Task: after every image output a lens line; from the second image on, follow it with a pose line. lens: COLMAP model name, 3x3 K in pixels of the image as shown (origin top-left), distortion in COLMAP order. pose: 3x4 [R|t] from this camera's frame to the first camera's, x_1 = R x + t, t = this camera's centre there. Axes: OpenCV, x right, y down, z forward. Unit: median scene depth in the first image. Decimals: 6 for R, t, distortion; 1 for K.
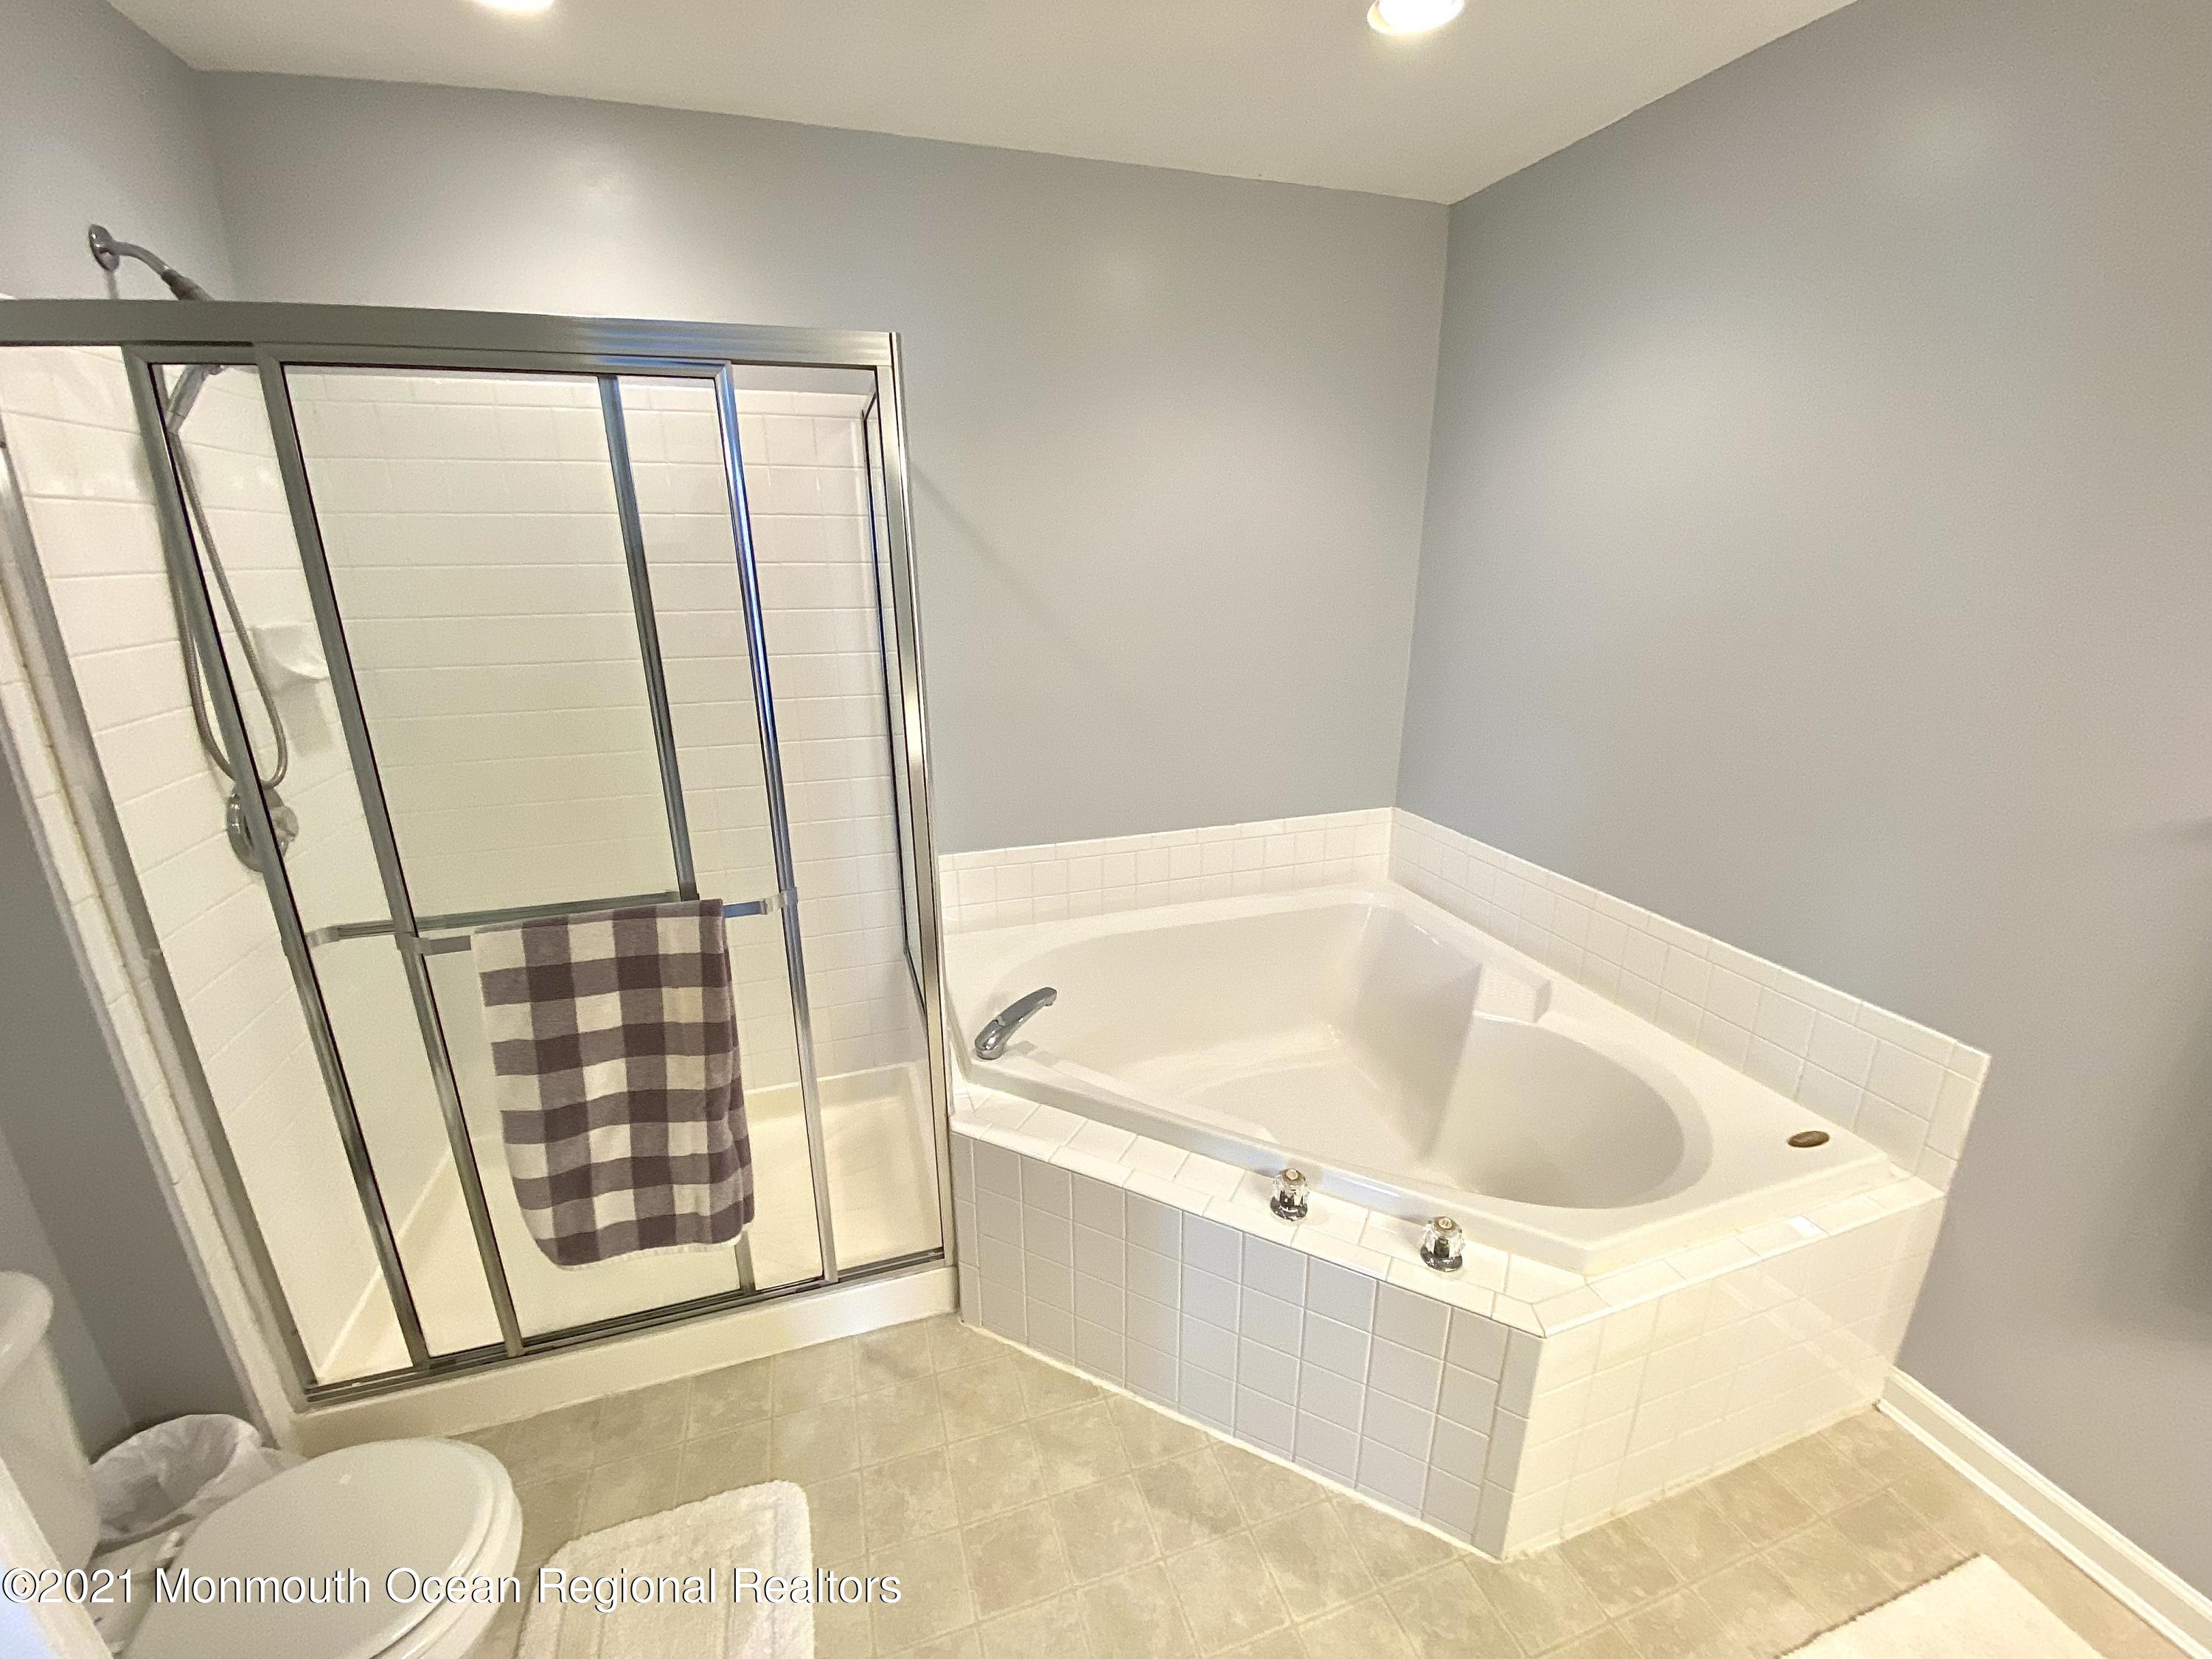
lens RADIAL K [[910.3, 0, 1121.7], [0, 910.3, 832.8], [0, 0, 1]] dist [0.016642, -0.001508]
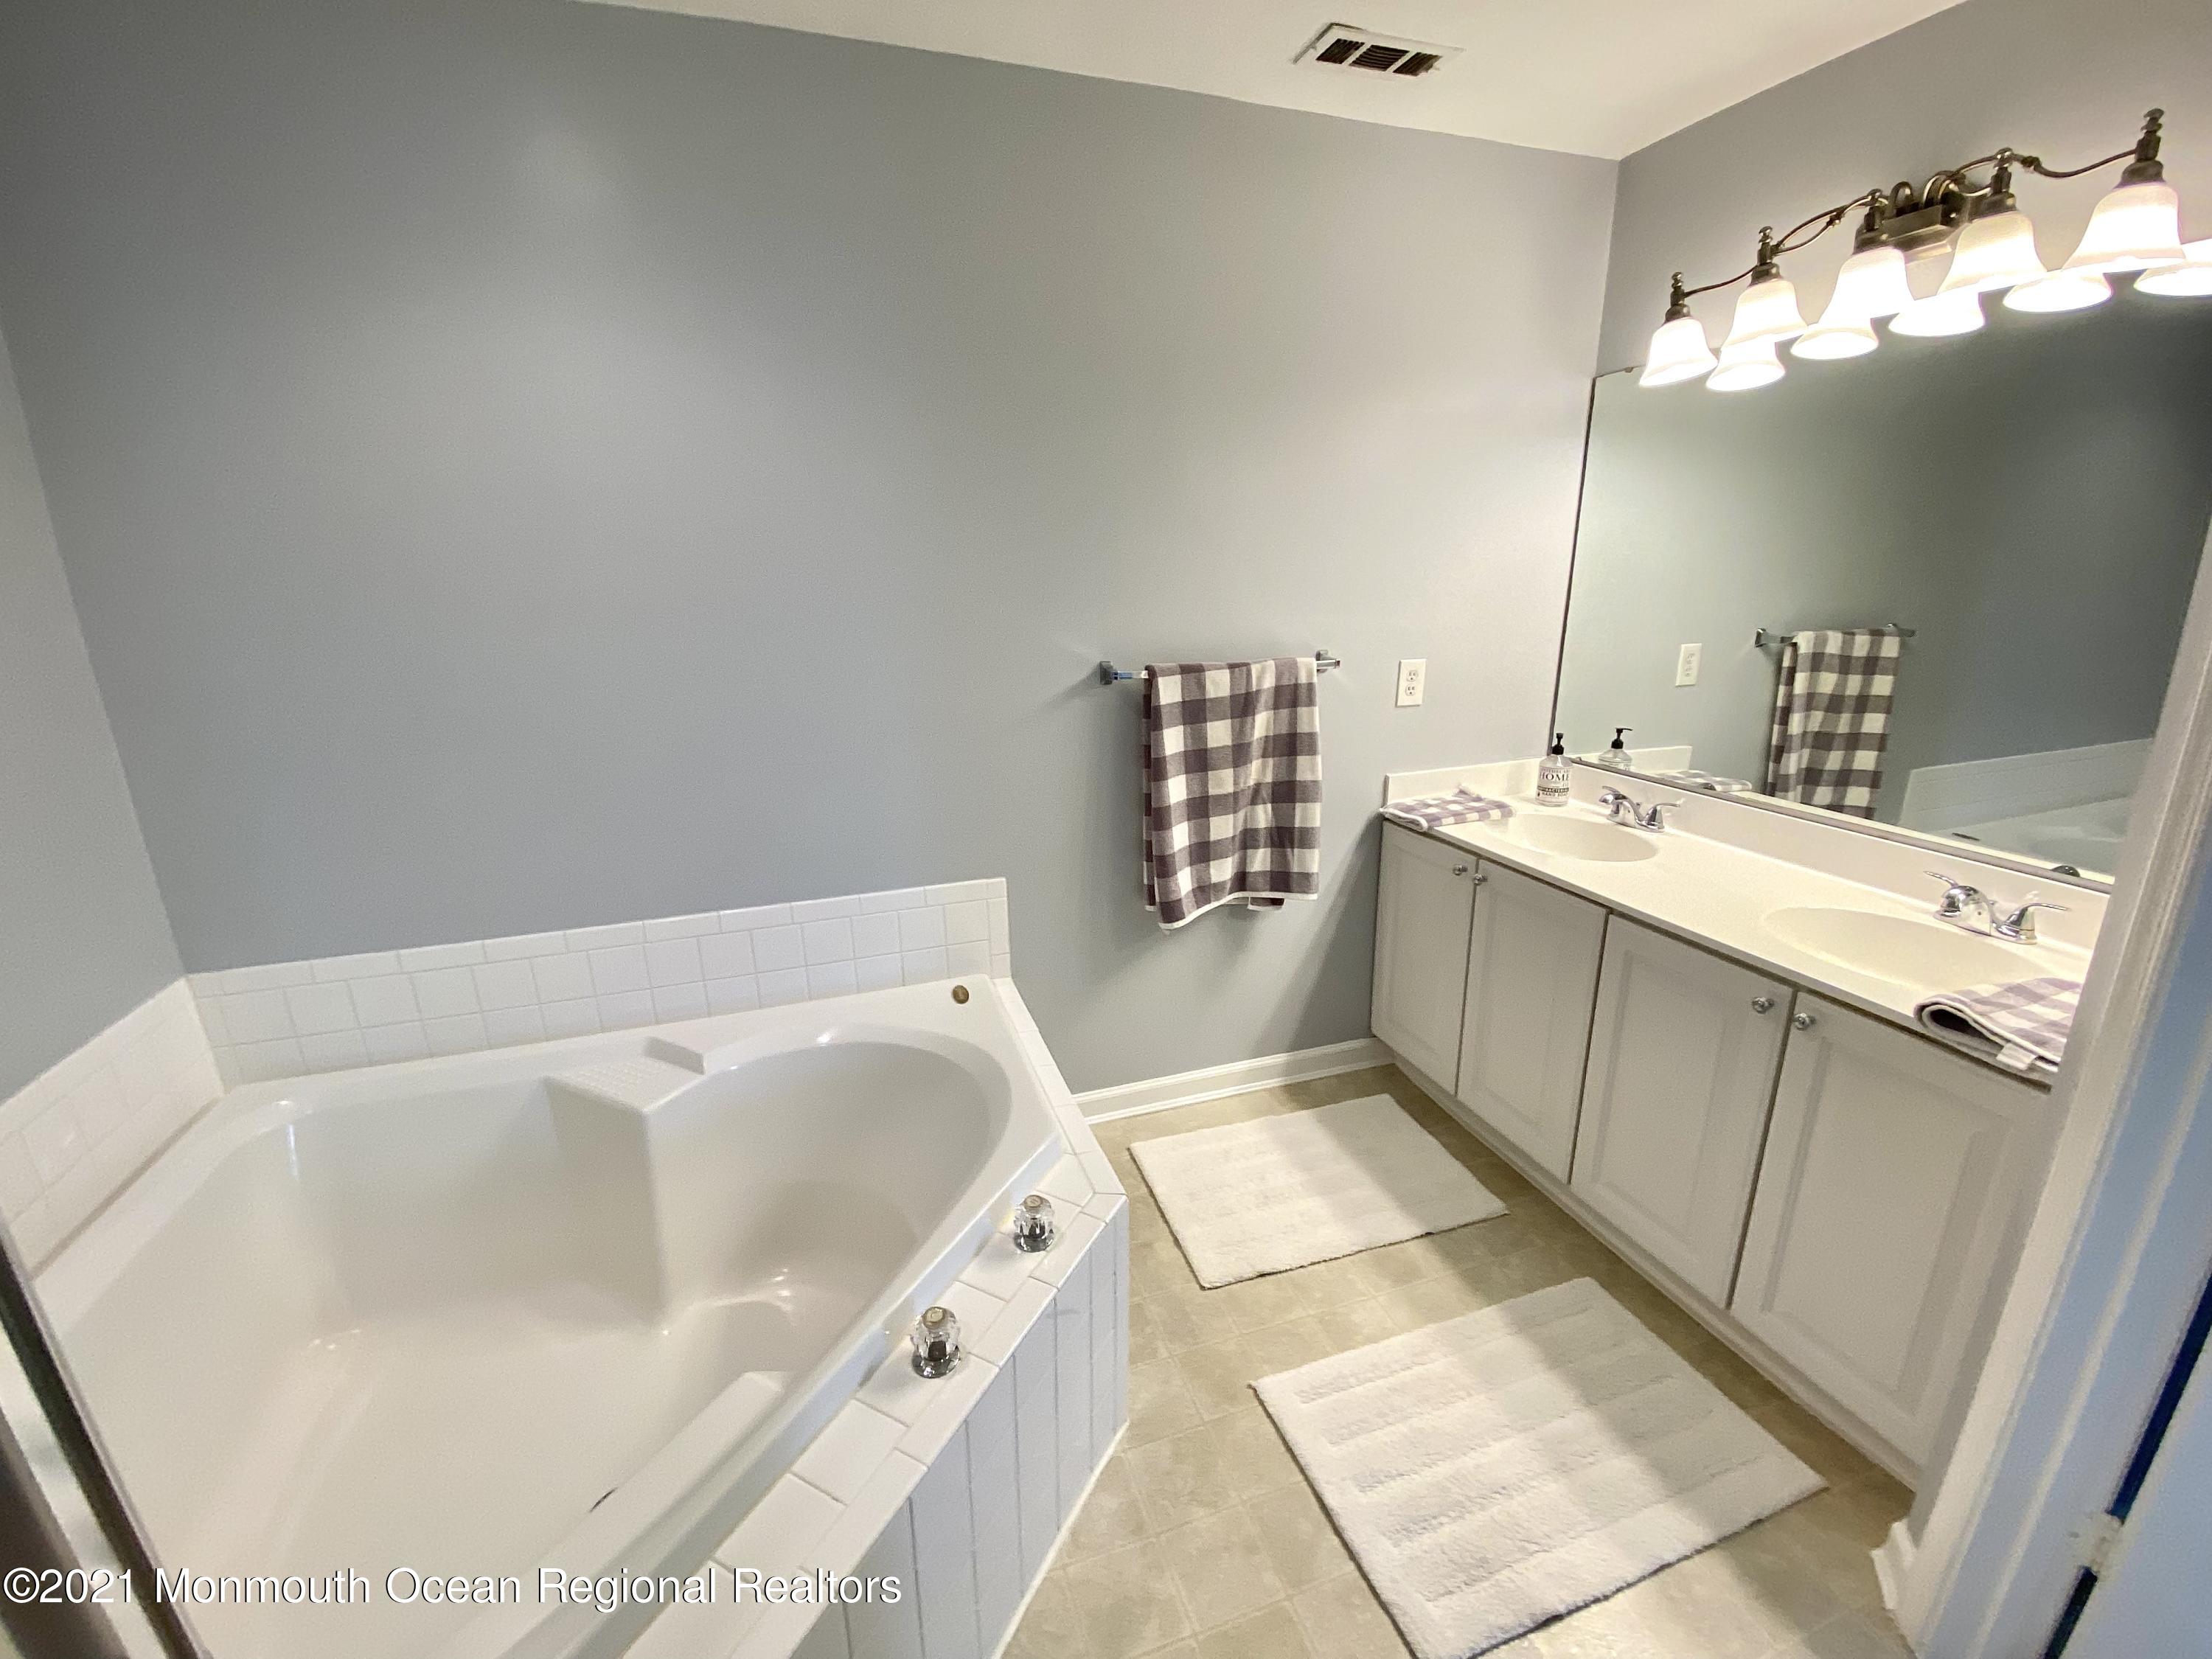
lens RADIAL K [[910.3, 0, 1118.7], [0, 910.3, 832.5], [0, 0, 1]] dist [0.016642, -0.001508]
pose [[0.017469, -0.289617, 0.956983, -0.387207], [0.310130, 0.911492, 0.270188, -0.143911], [-0.950534, 0.292069, 0.105741, 0.580745]]
